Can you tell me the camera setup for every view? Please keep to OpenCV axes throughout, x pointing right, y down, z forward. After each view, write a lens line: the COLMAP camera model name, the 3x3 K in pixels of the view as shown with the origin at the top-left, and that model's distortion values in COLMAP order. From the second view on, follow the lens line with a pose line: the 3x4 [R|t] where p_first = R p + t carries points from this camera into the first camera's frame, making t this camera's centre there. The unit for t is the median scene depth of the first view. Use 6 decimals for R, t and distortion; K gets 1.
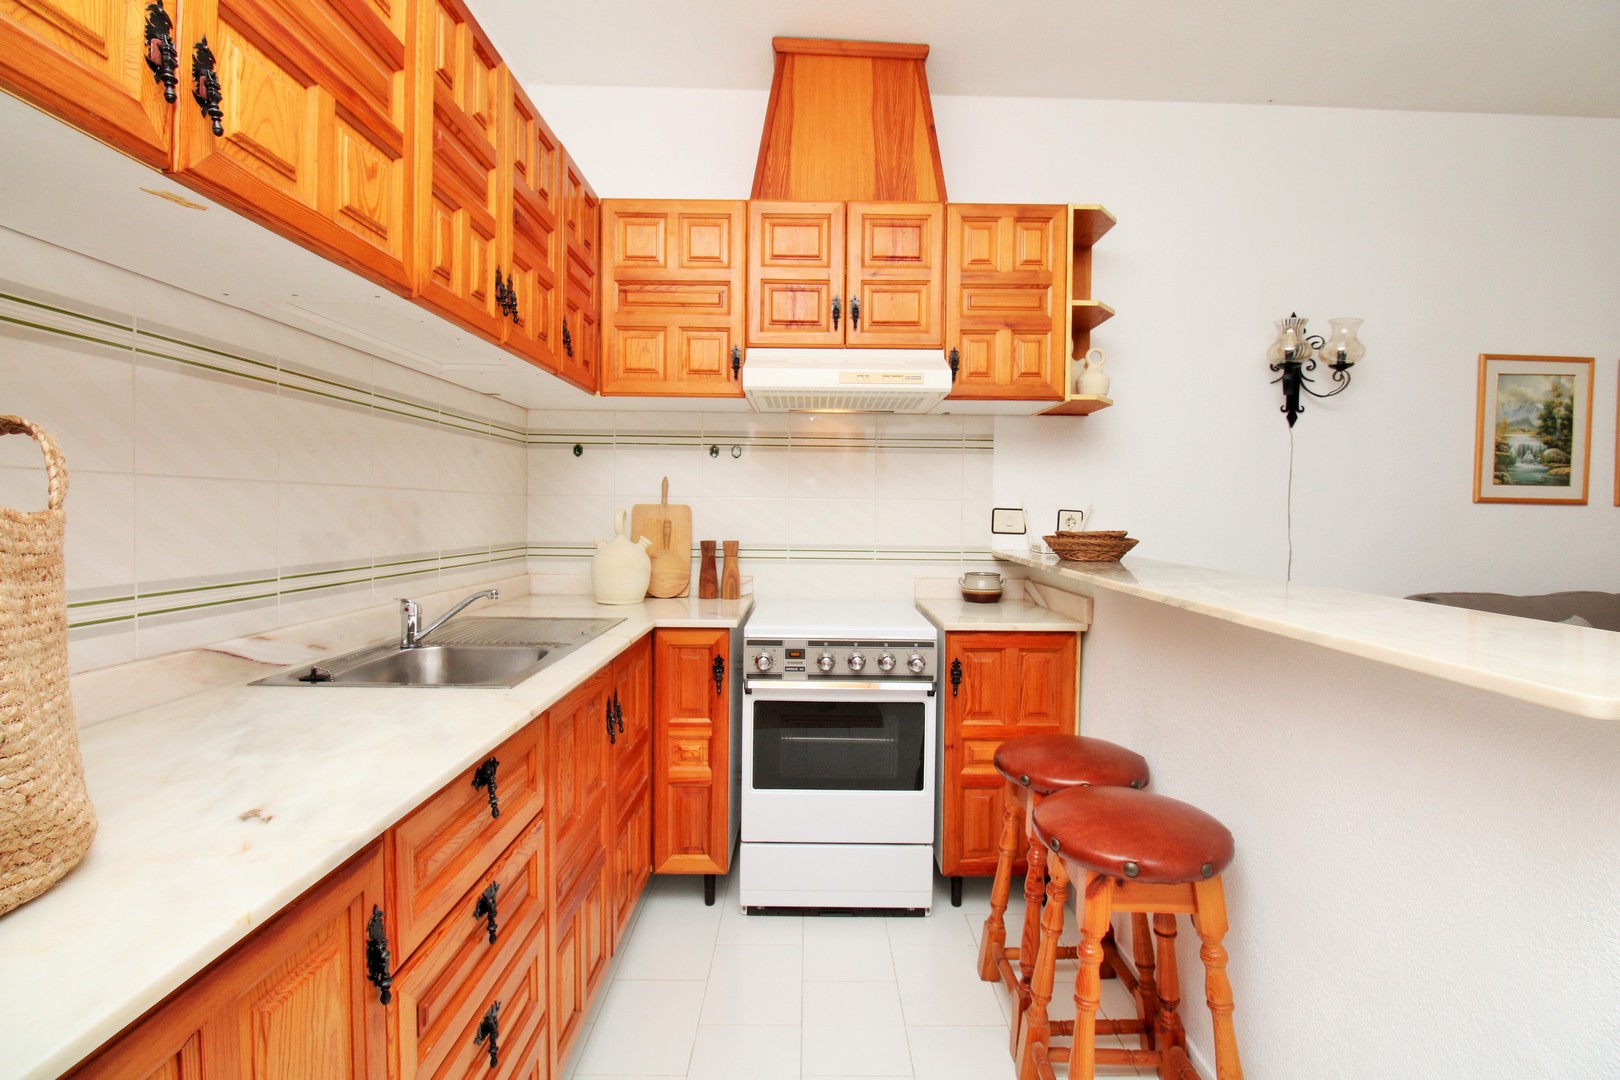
lens RADIAL K [[747.5, 0, 817.5], [0, 747.5, 530.2], [0, 0, 1]] dist [0.000185, -0.012994]
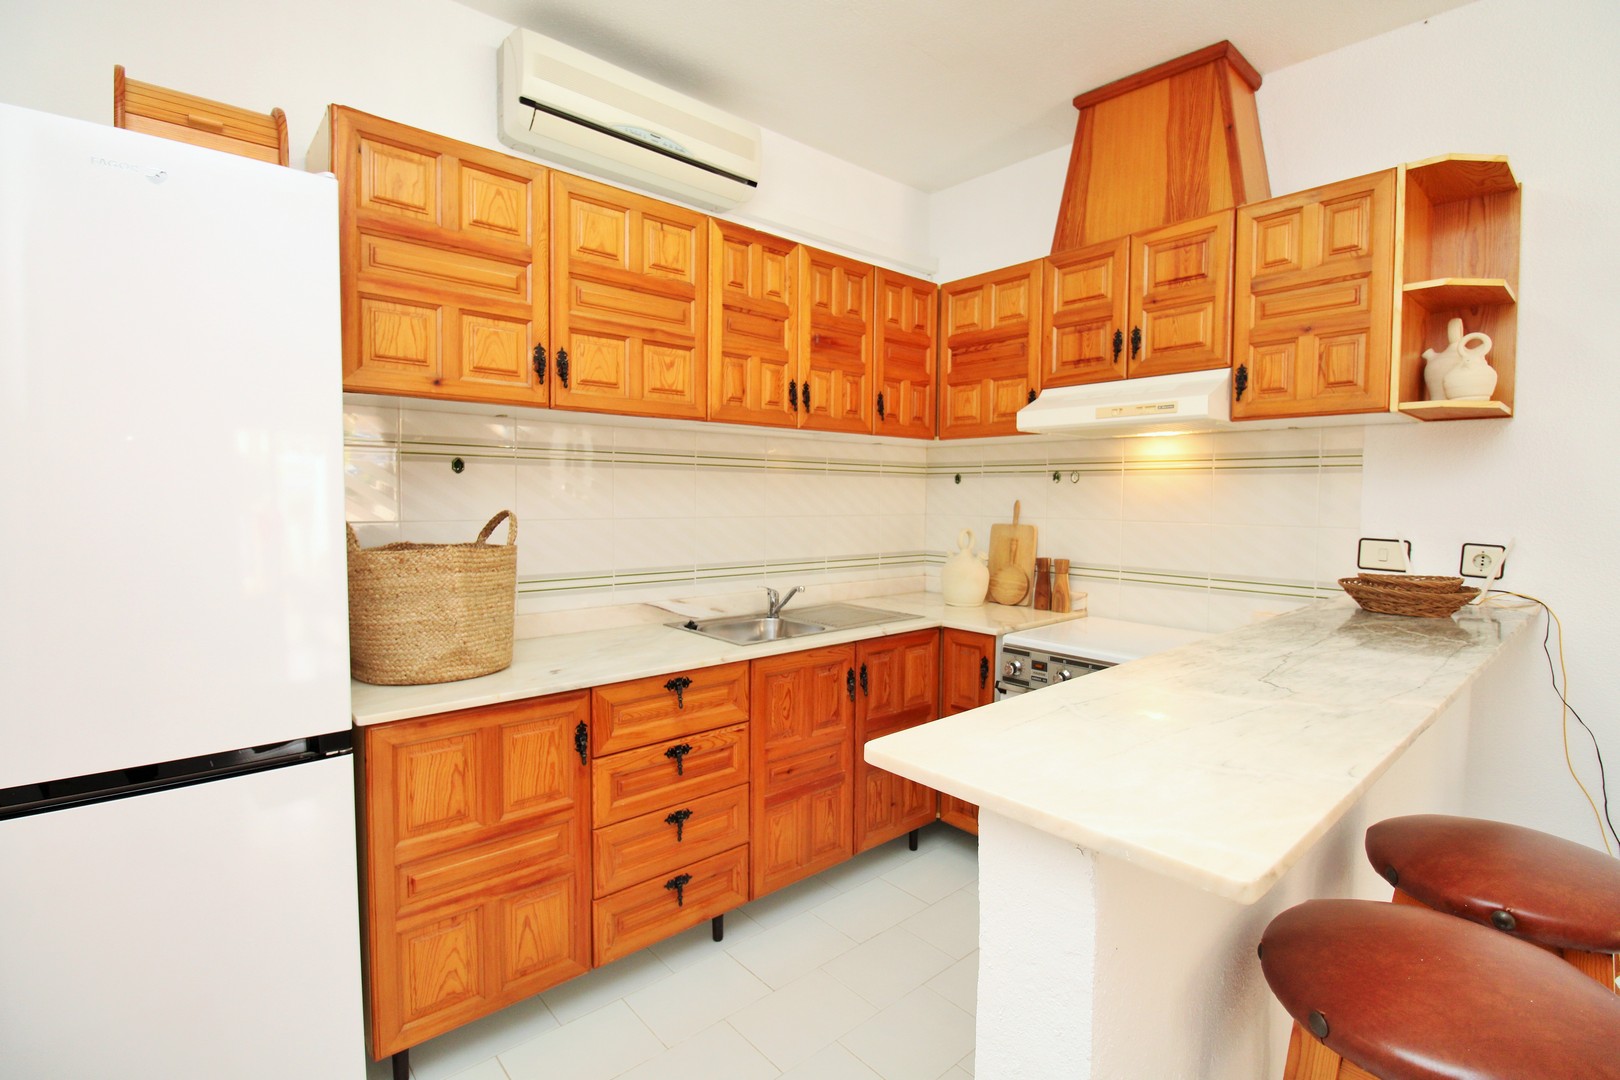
lens RADIAL K [[747.5, 0, 817.5], [0, 747.5, 530.2], [0, 0, 1]] dist [0.000185, -0.012994]
pose [[0.656405, 0.030633, -0.753787, 0.476232], [-0.021385, 0.999529, 0.021998, -0.044915], [0.754106, 0.001680, 0.656751, 0.009060]]
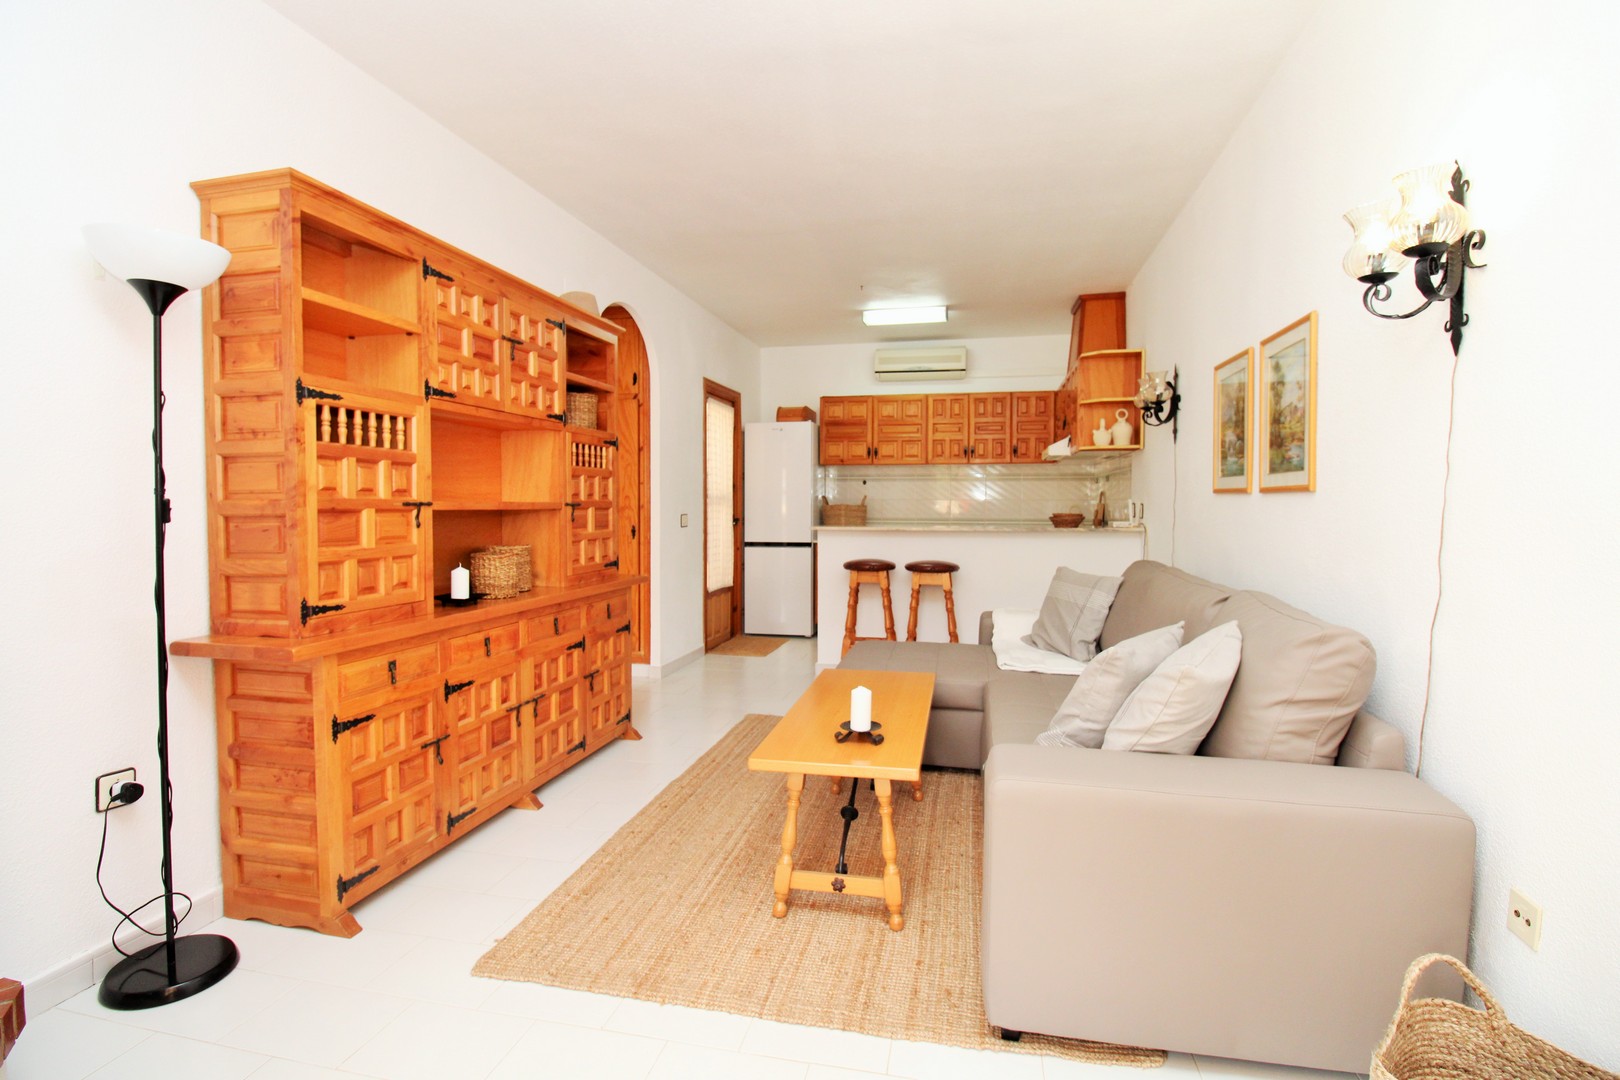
lens RADIAL K [[747.5, 0, 817.5], [0, 747.5, 530.2], [0, 0, 1]] dist [0.000185, -0.012994]
pose [[-0.218701, 0.023921, -0.975499, 2.254218], [-0.032221, 0.998977, 0.031721, 0.003164], [0.975260, 0.038369, -0.217707, 0.672100]]
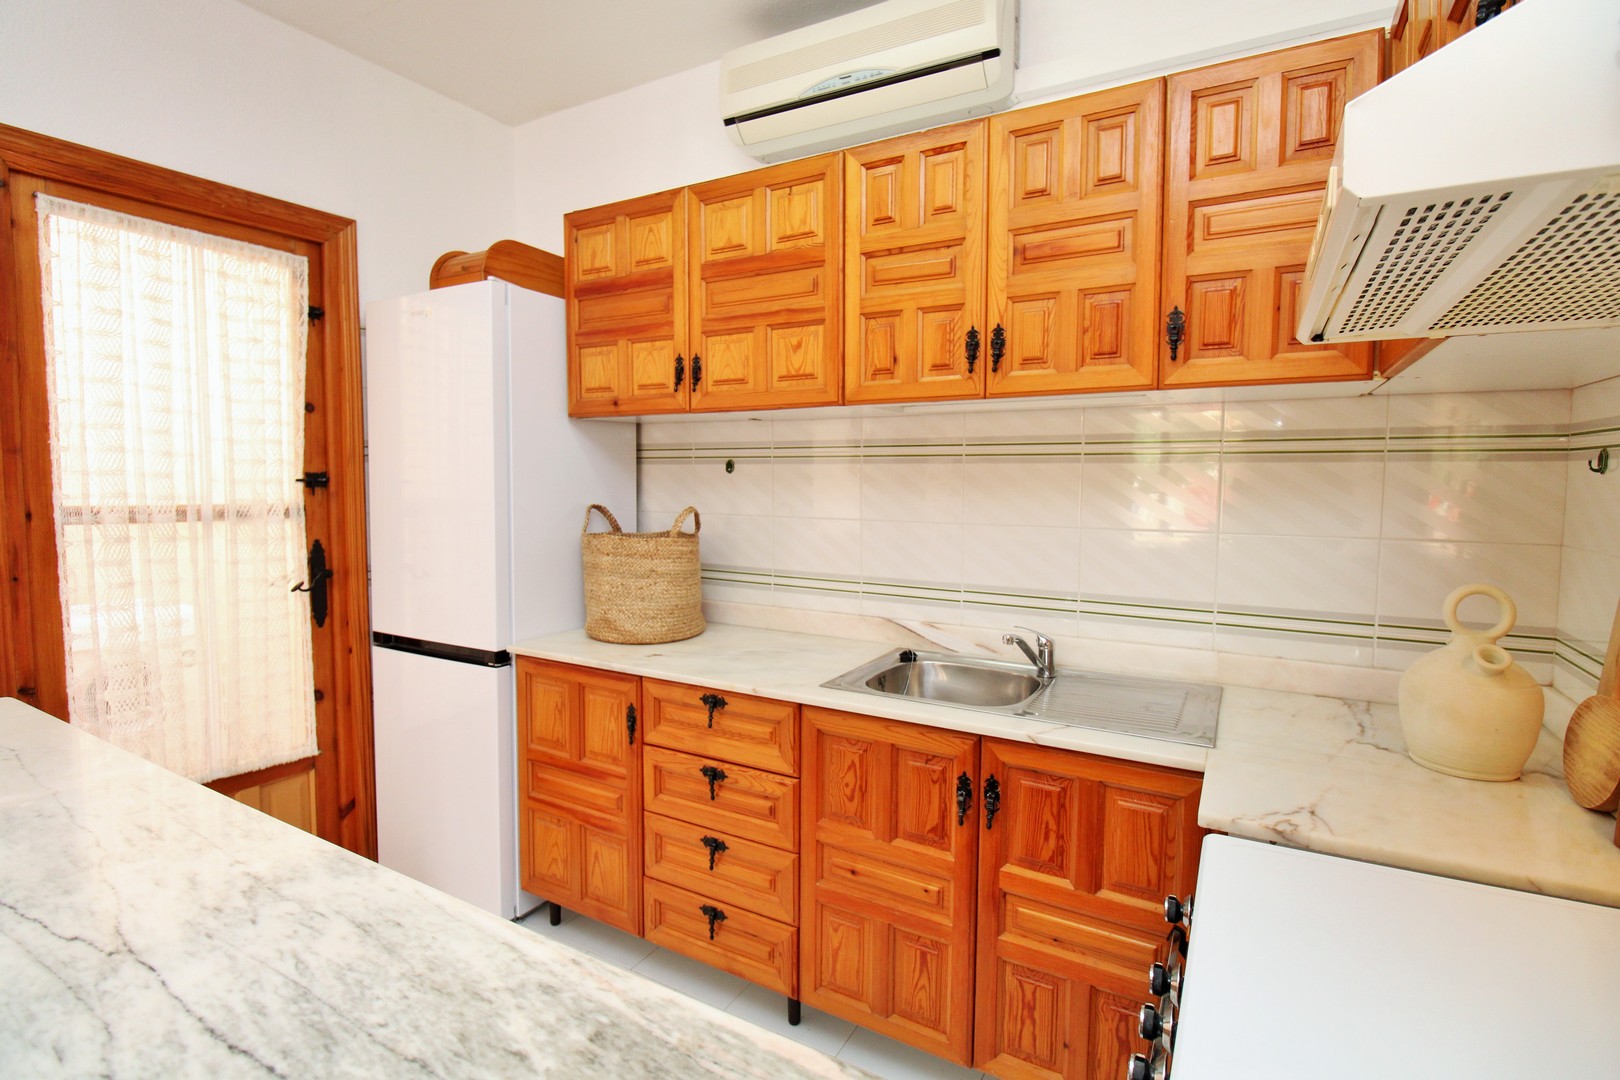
lens RADIAL K [[764.3, 0, 823.4], [0, 764.3, 537.6], [0, 0, 1]] dist [-0.000532, -0.013968]
pose [[-0.501123, 0.045948, -0.864155, 0.374603], [-0.036152, 0.996606, 0.073955, -0.077064], [0.864621, 0.068301, -0.497761, 0.825787]]
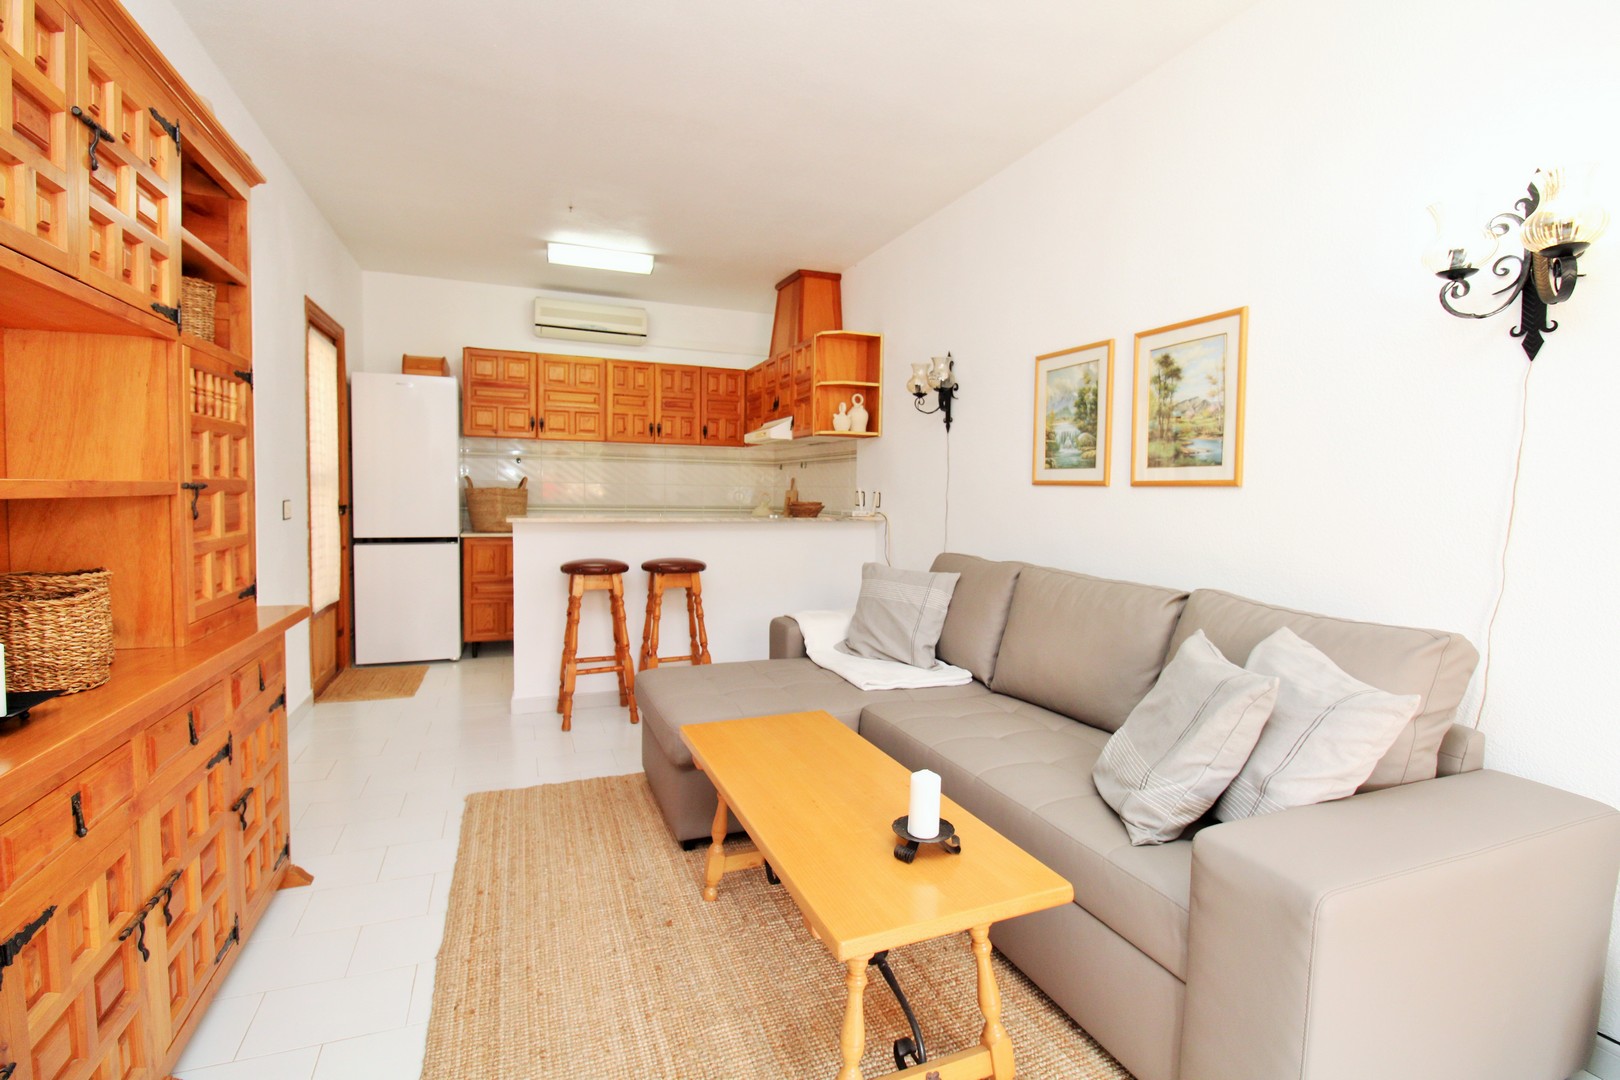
lens RADIAL K [[743.2, 0, 810.5], [0, 743.2, 530.0], [0, 0, 1]] dist [0.001508, -0.012049]
pose [[0.358959, 0.044603, -0.932287, 1.917377], [-0.039669, 0.998684, 0.032507, 0.009028], [0.932510, 0.025314, 0.360256, 0.266211]]
